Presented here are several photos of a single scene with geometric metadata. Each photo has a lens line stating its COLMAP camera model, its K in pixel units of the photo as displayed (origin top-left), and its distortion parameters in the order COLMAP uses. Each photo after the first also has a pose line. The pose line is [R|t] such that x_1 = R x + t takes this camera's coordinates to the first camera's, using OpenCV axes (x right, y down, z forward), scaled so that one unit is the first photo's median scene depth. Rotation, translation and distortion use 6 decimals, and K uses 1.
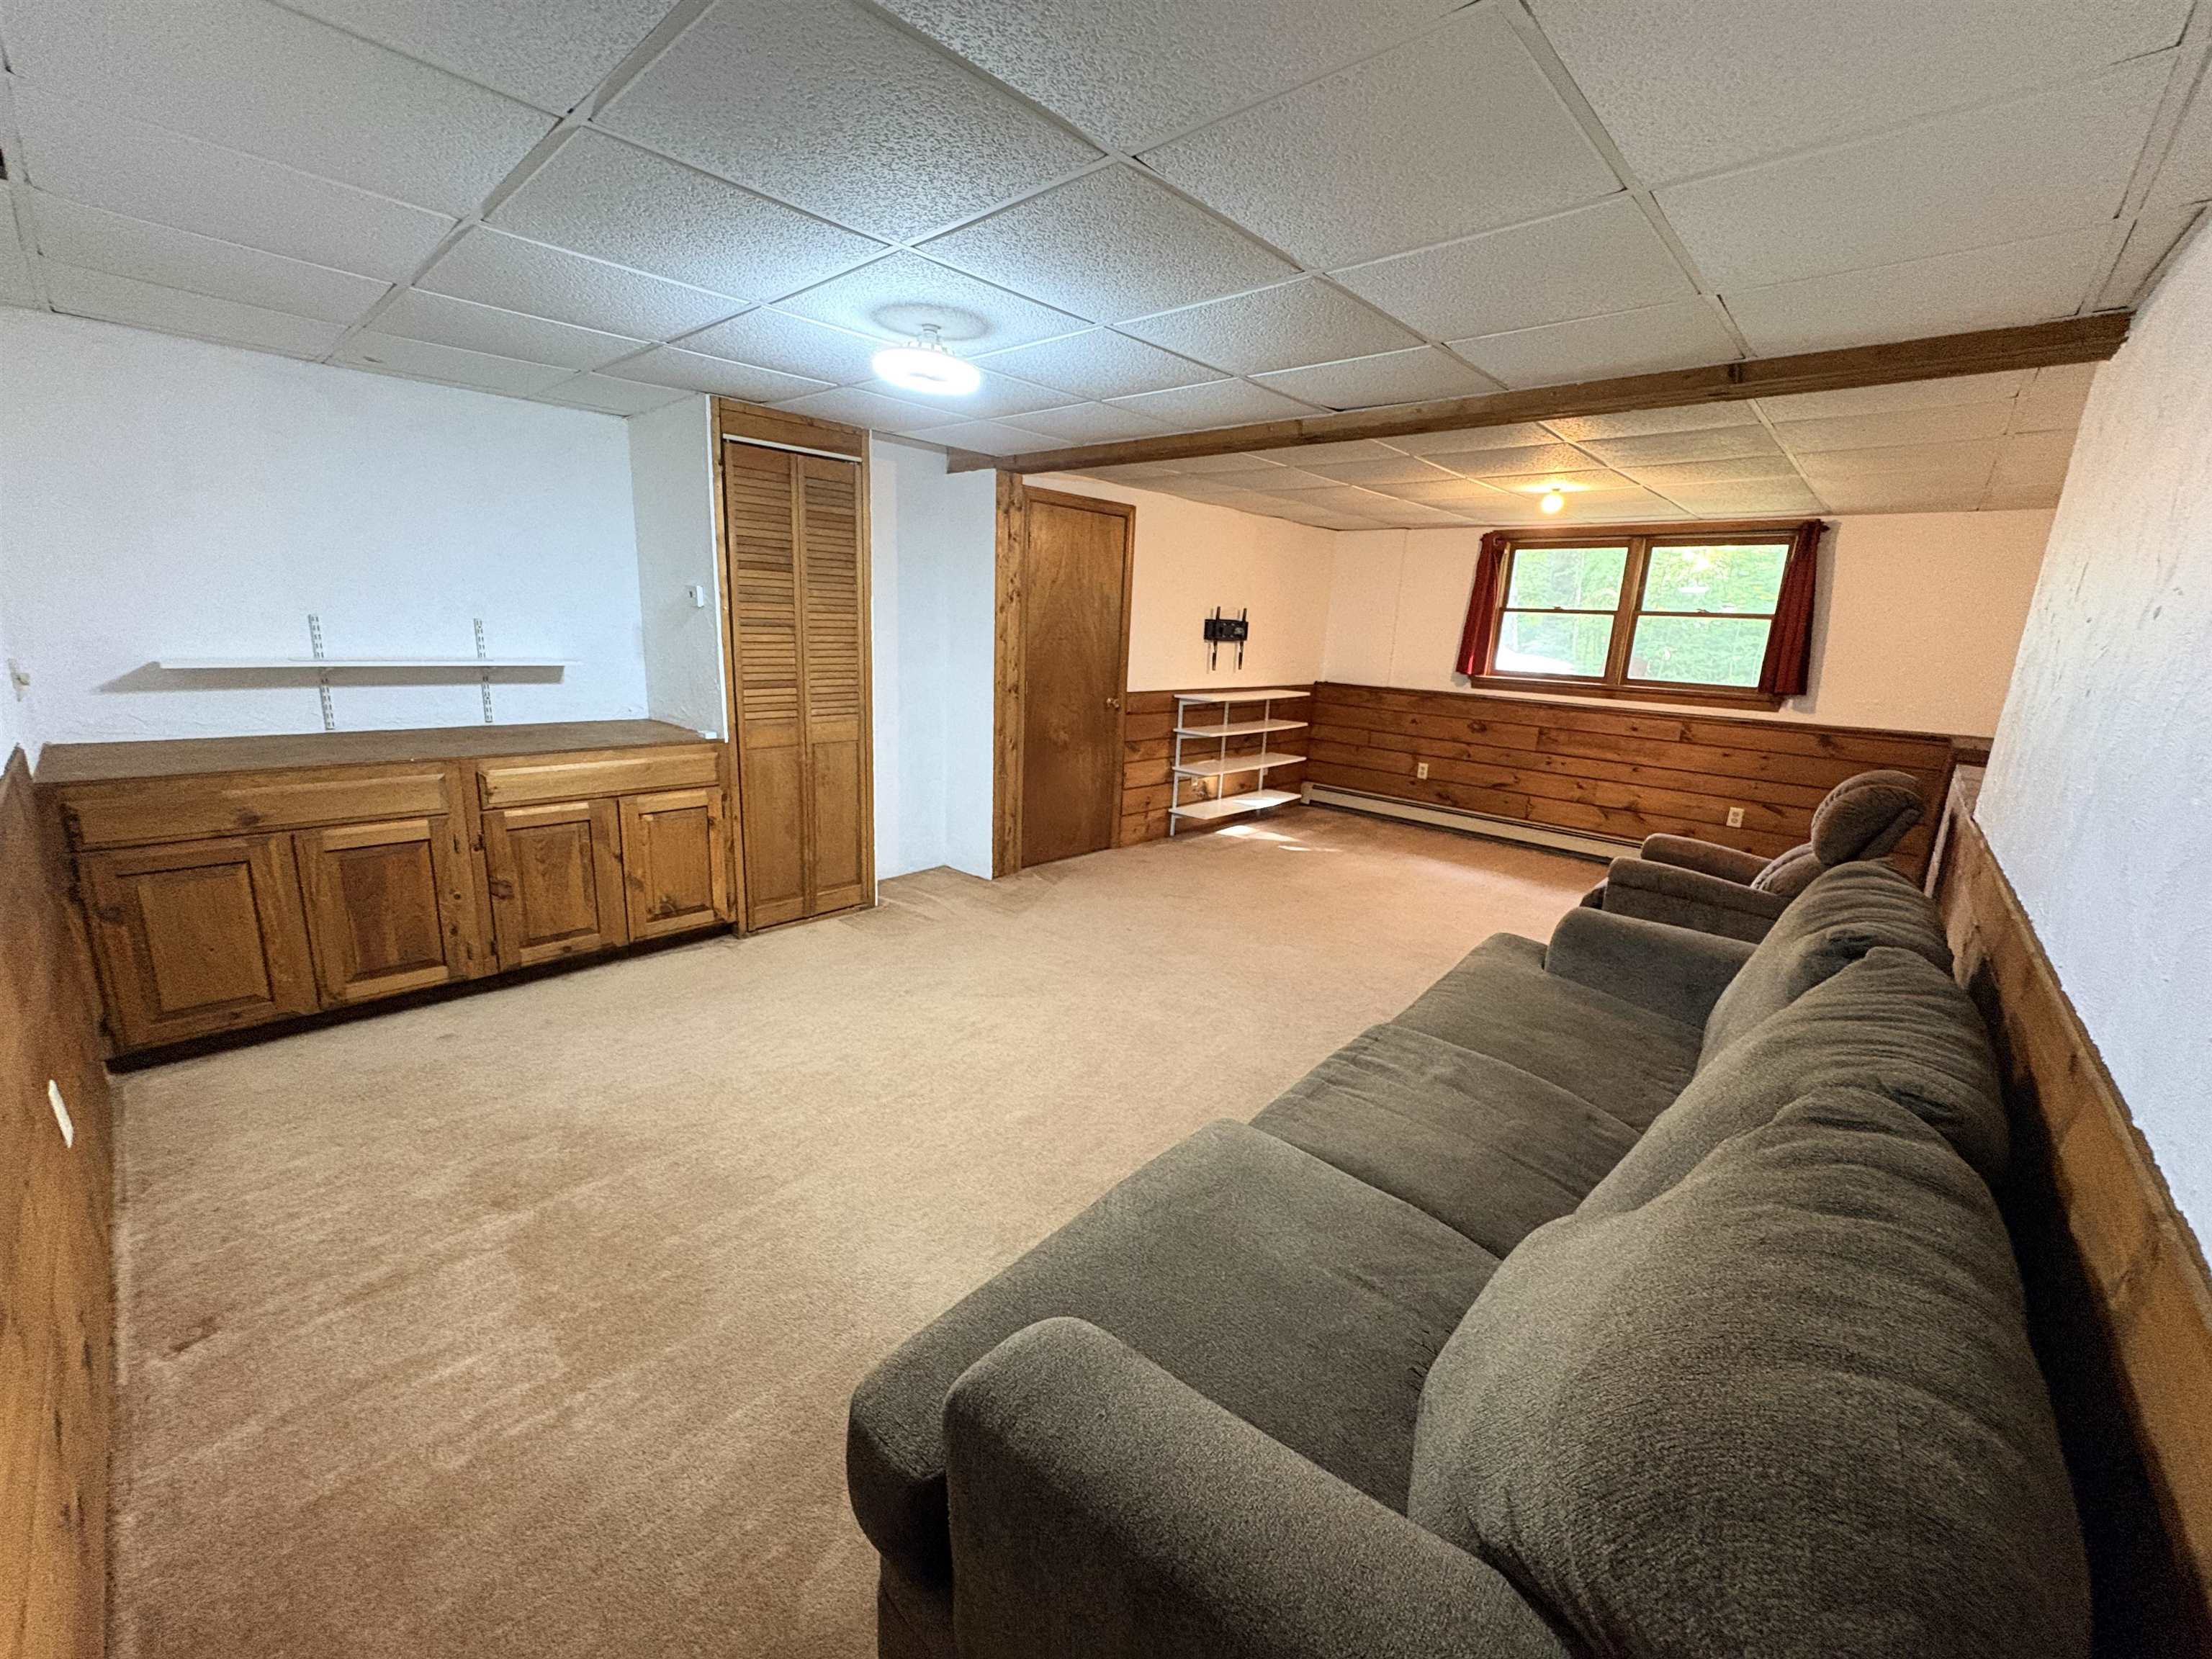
lens RADIAL K [[882.4, 0, 1106.0], [0, 882.4, 822.8], [0, 0, 1]] dist [-0.001549, -0.000010]
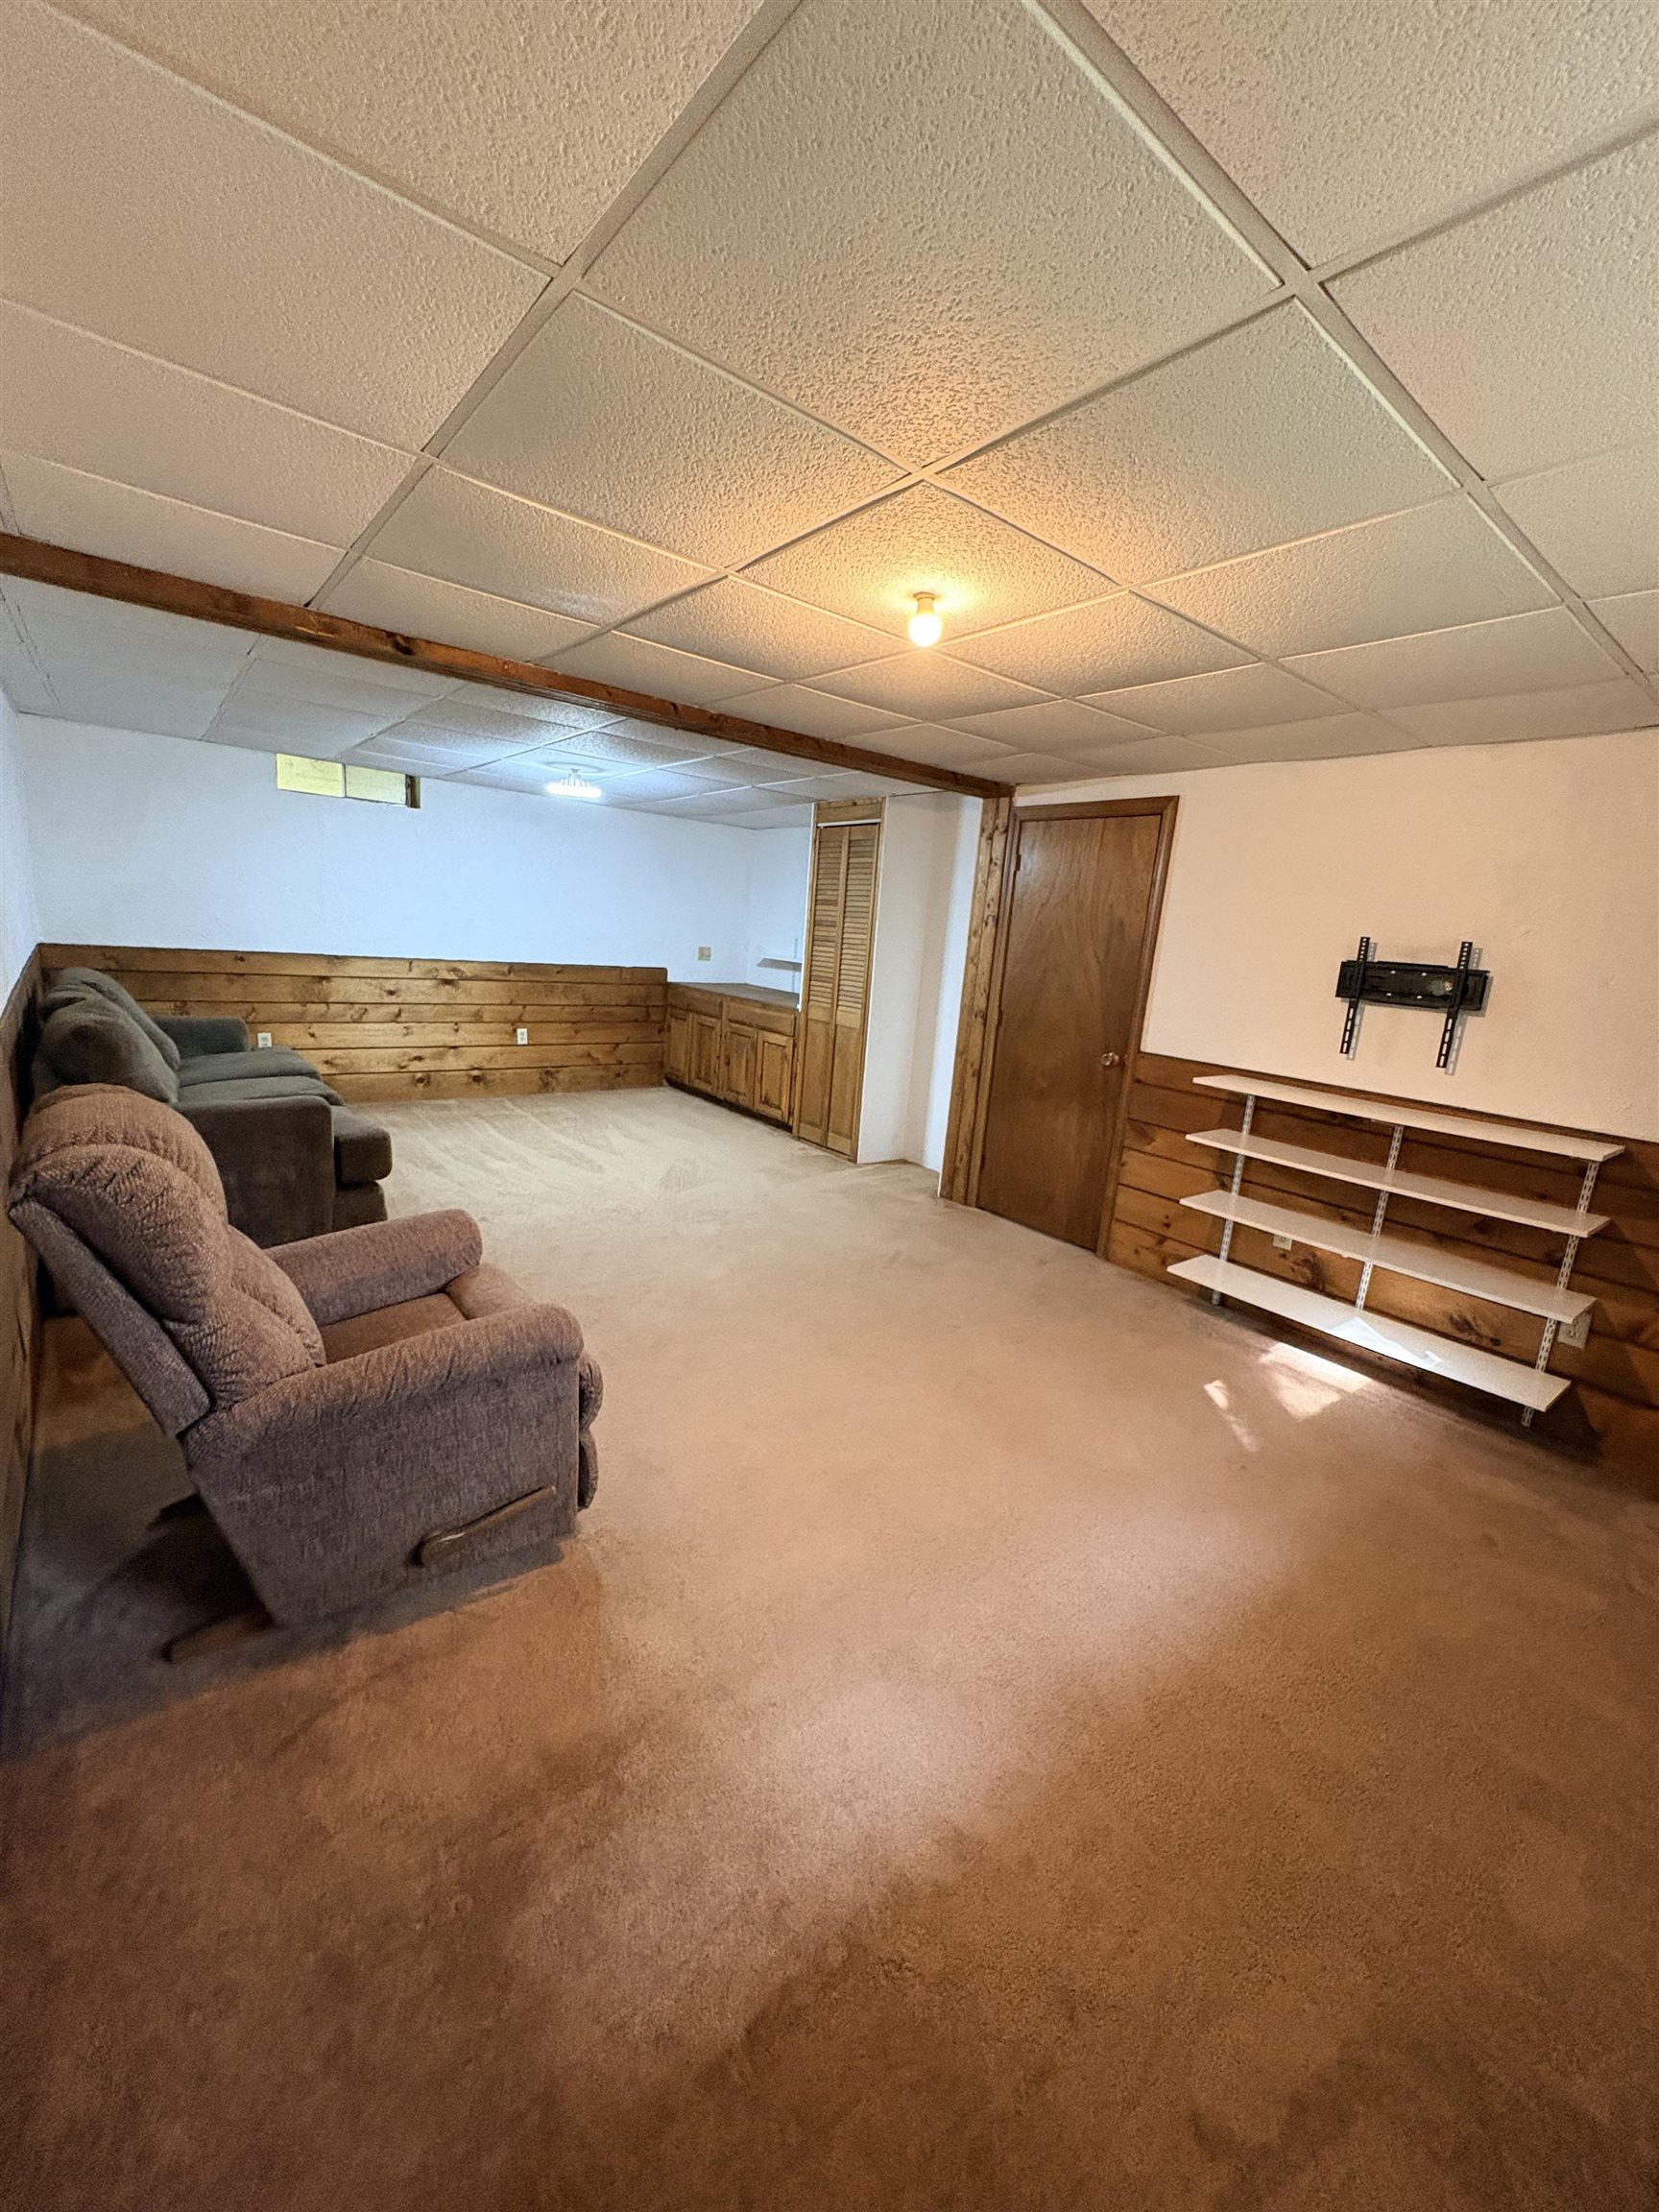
lens RADIAL K [[882.4, 0, 830.9], [0, 882.4, 1111.9], [0, 0, 1]] dist [-0.001549, -0.000010]
pose [[-0.150292, 0.145307, -0.977905, 0.869411], [-0.306370, 0.933602, 0.185810, -0.177158], [0.939973, 0.327526, -0.095795, 0.947891]]
